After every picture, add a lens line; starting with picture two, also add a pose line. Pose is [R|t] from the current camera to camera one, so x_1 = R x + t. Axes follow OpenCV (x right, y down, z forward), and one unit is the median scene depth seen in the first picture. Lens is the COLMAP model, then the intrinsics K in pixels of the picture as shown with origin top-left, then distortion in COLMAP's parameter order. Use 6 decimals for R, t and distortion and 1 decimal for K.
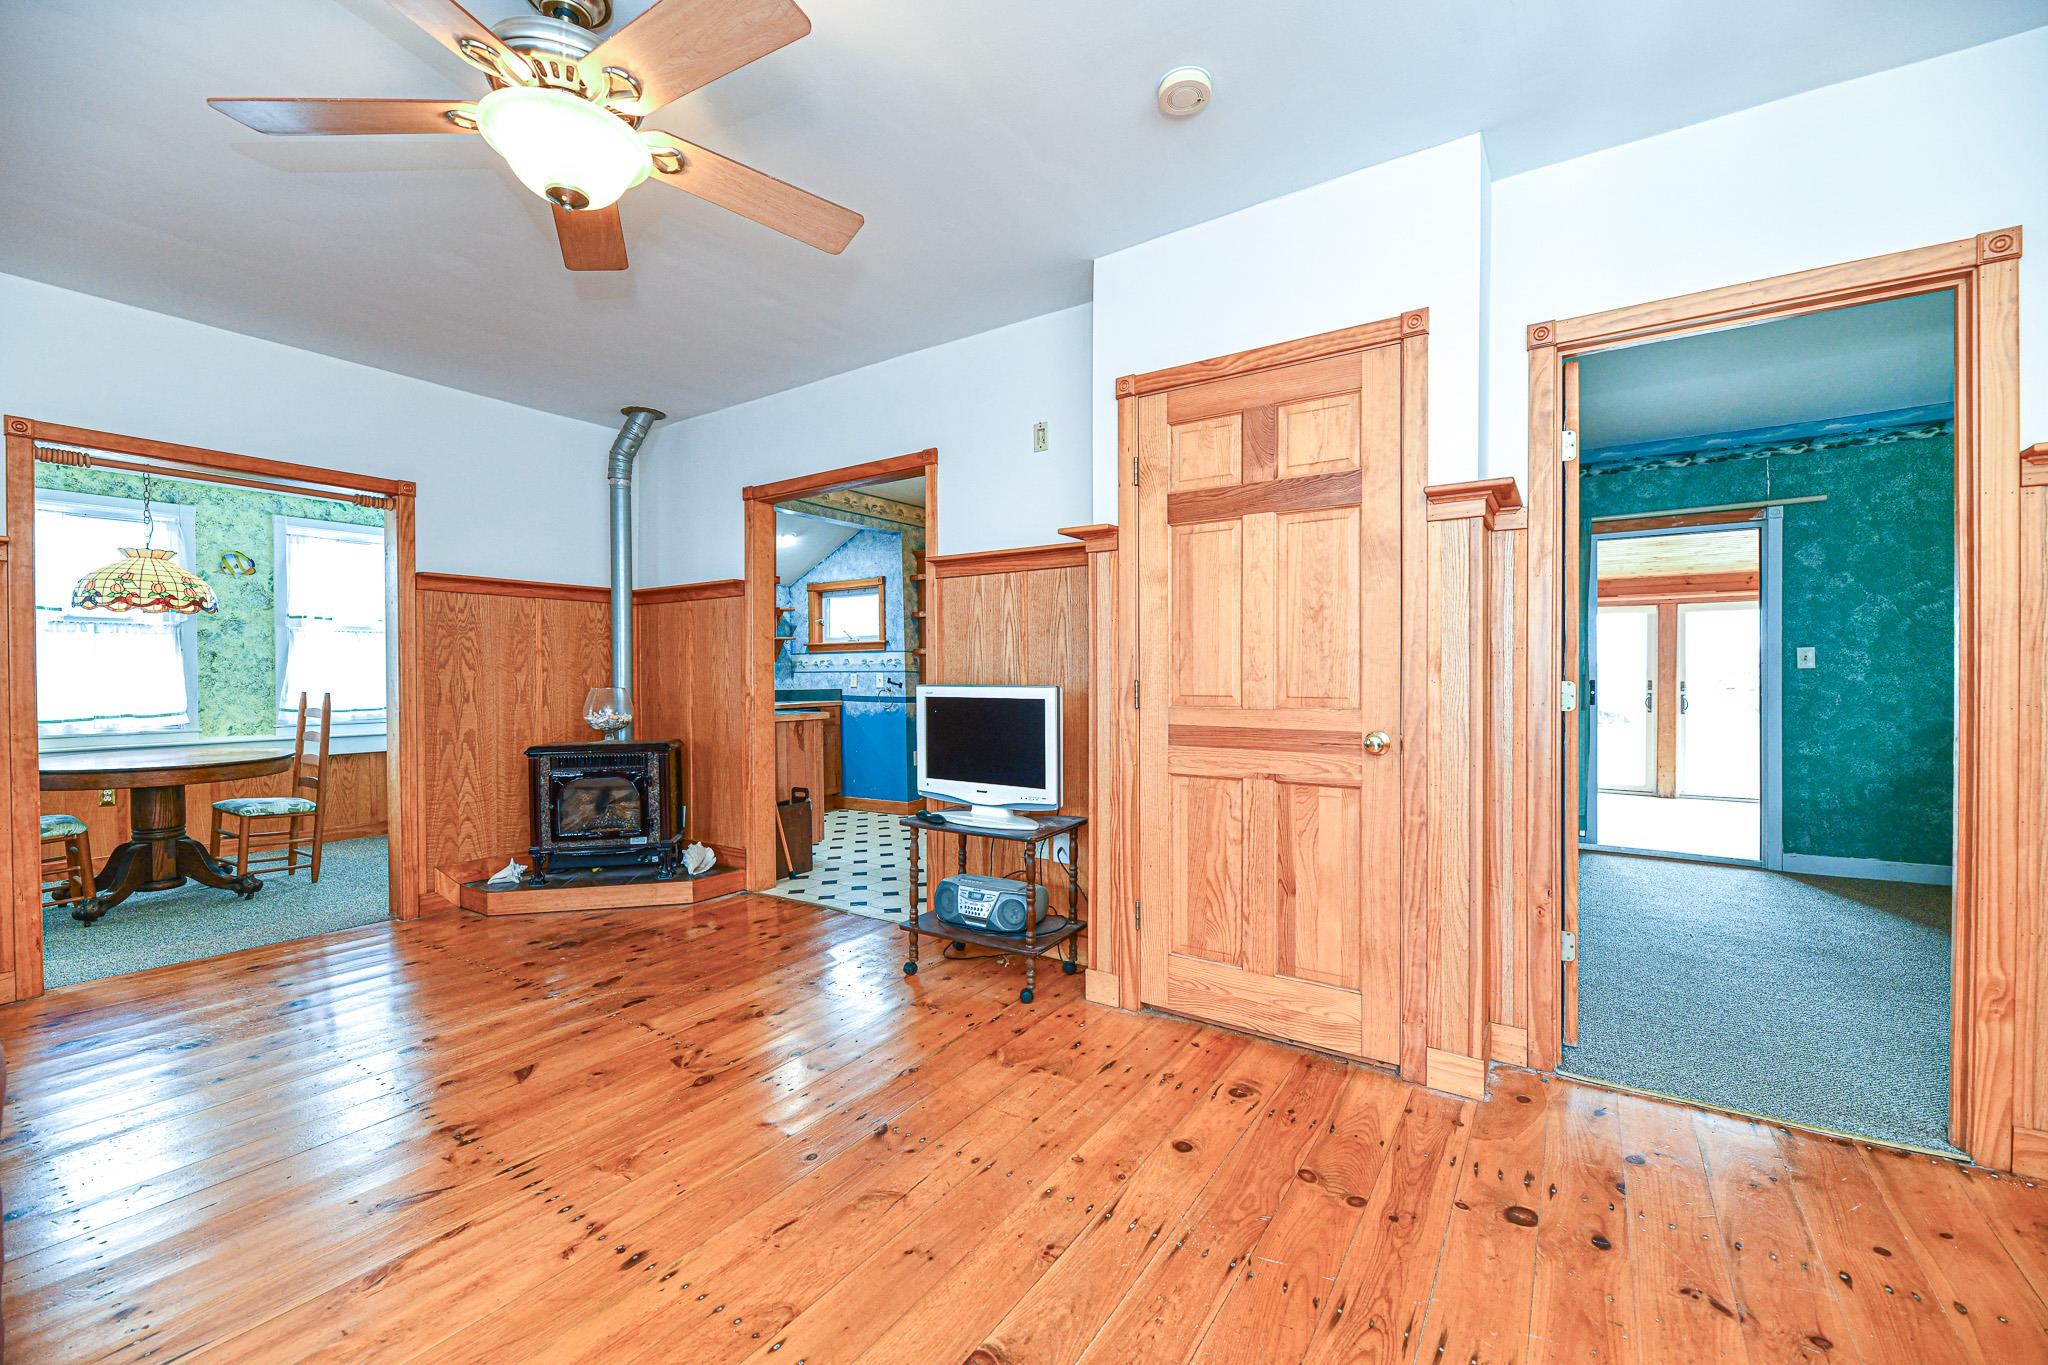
lens RADIAL K [[825.9, 0, 1025.7], [0, 825.9, 683.4], [0, 0, 1]] dist [0.000864, -0.003723]
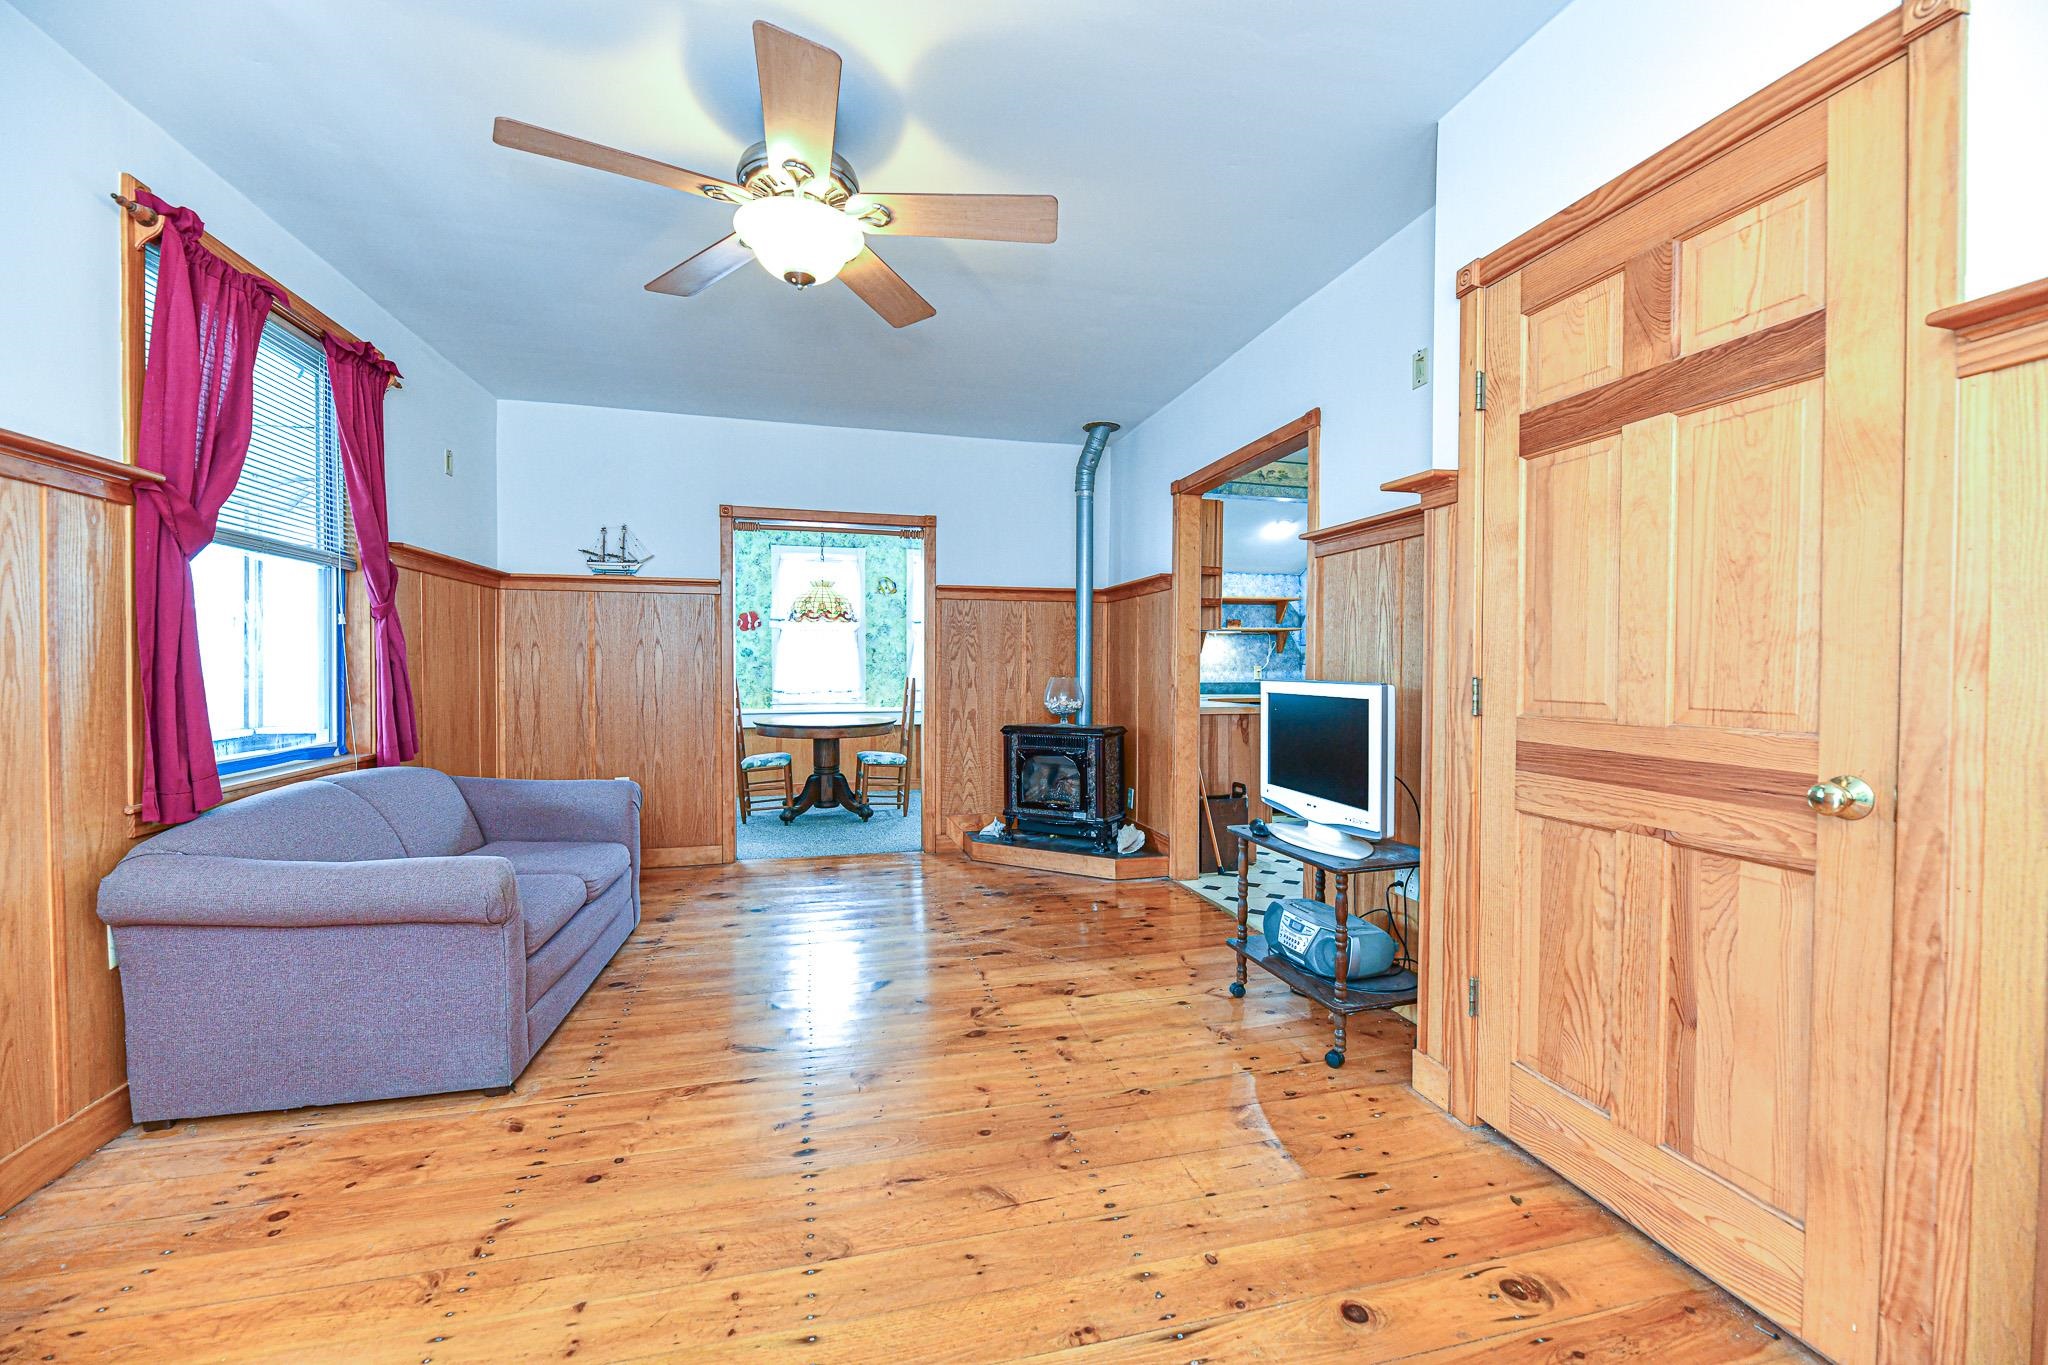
lens RADIAL K [[825.9, 0, 1022.7], [0, 825.9, 683.0], [0, 0, 1]] dist [0.000864, -0.003723]
pose [[0.743258, 0.019417, -0.668723, 0.315827], [-0.012691, 0.999808, 0.014925, -0.004622], [0.668884, -0.002607, 0.743362, 0.181162]]
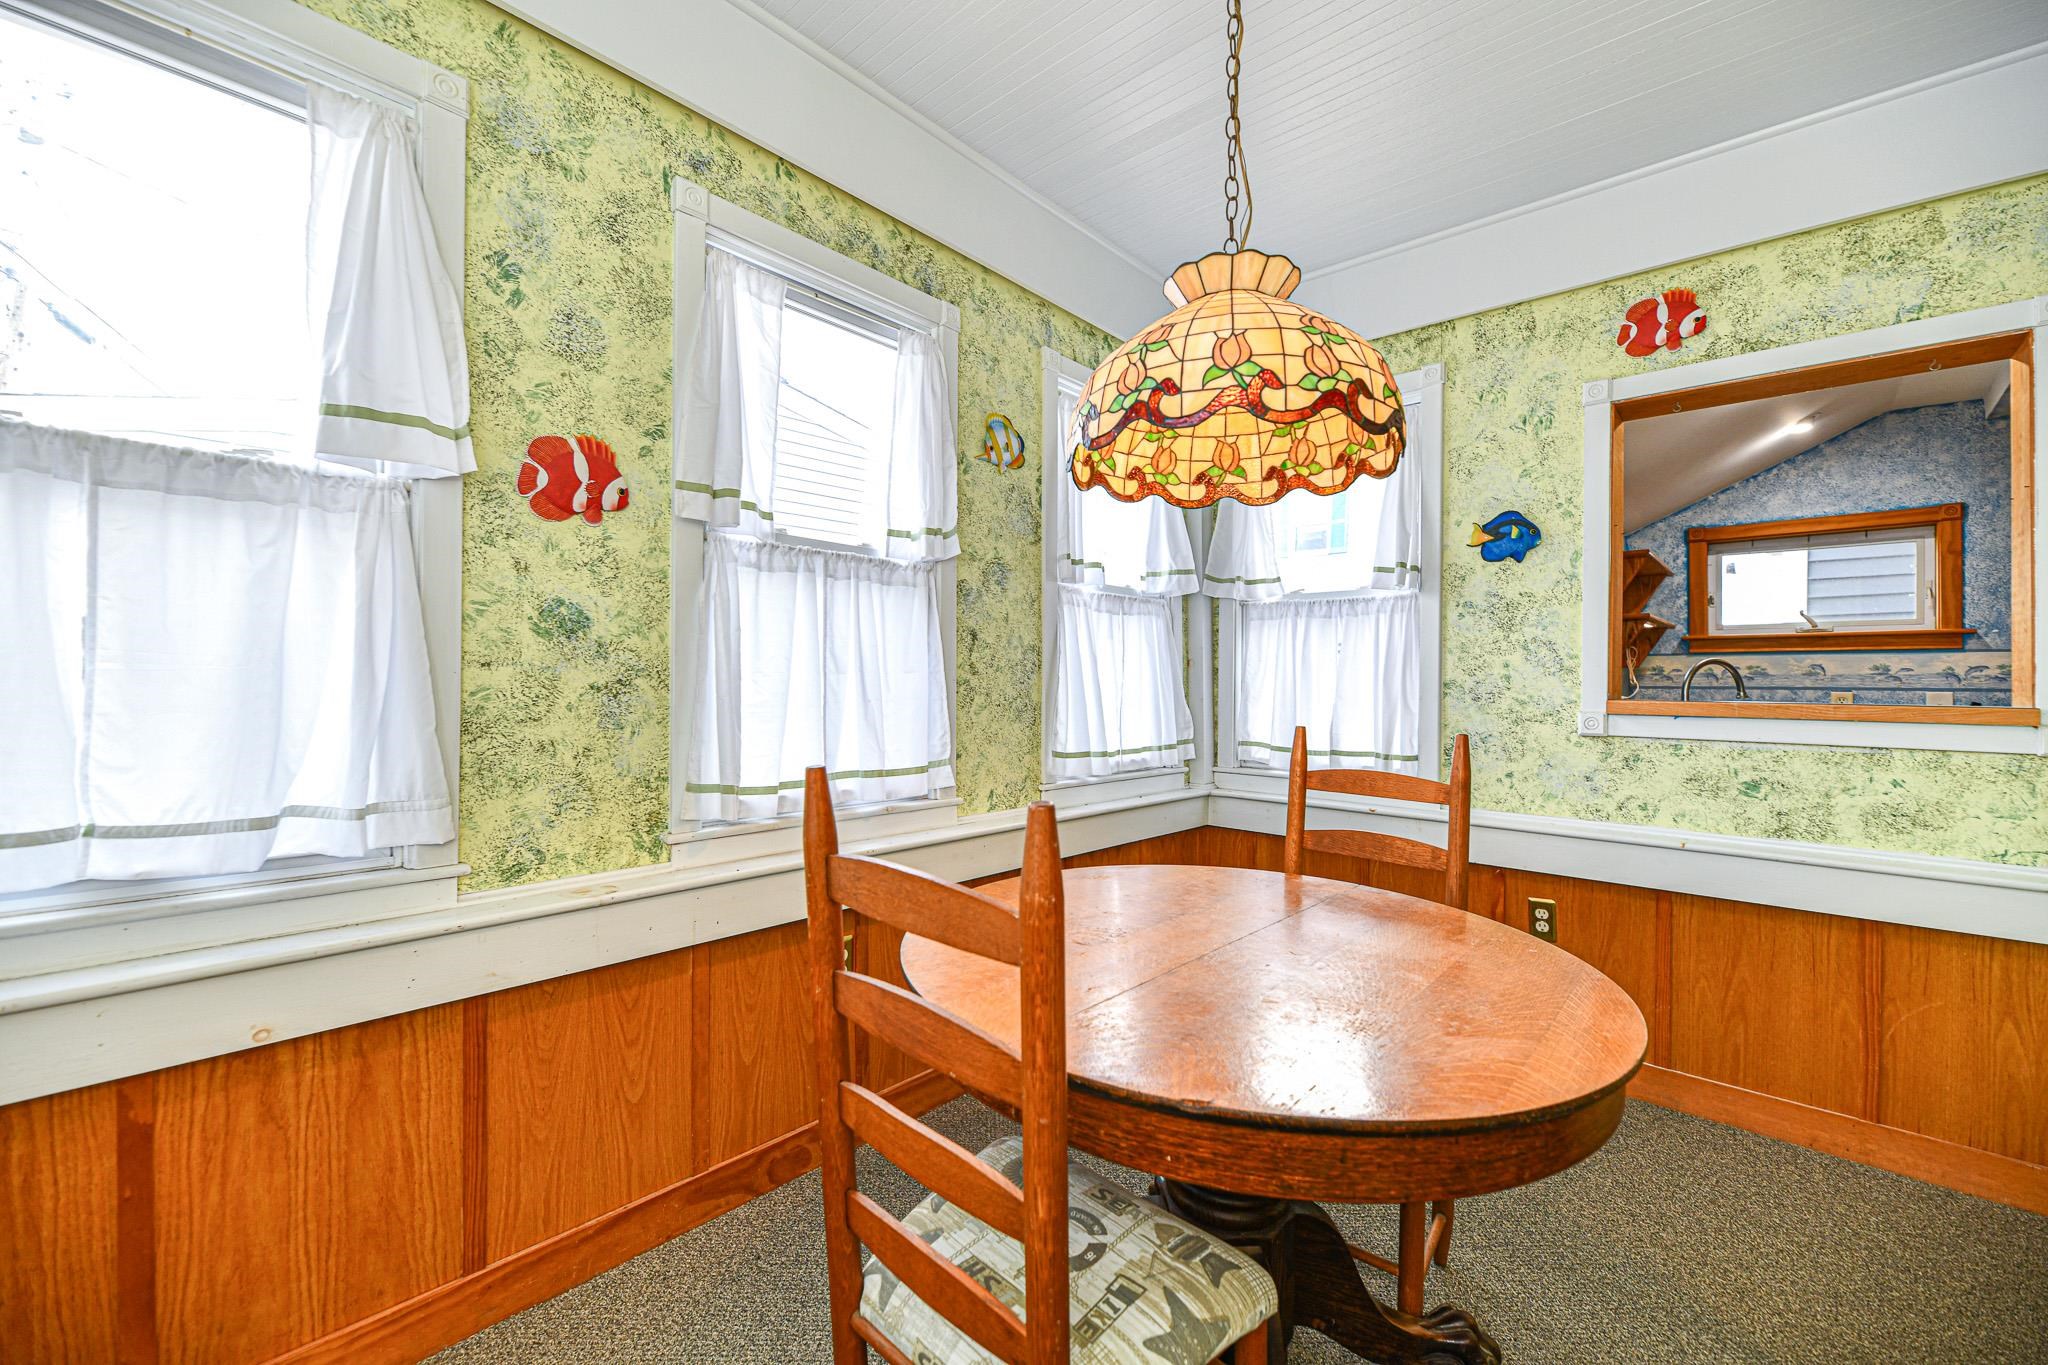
lens RADIAL K [[825.9, 0, 1026.9], [0, 825.9, 677.8], [0, 0, 1]] dist [0.000864, -0.003723]
pose [[0.988270, 0.014474, -0.152032, -1.602511], [-0.017389, 0.999689, -0.017858, -0.006072], [0.151727, 0.020292, 0.988214, 0.993843]]
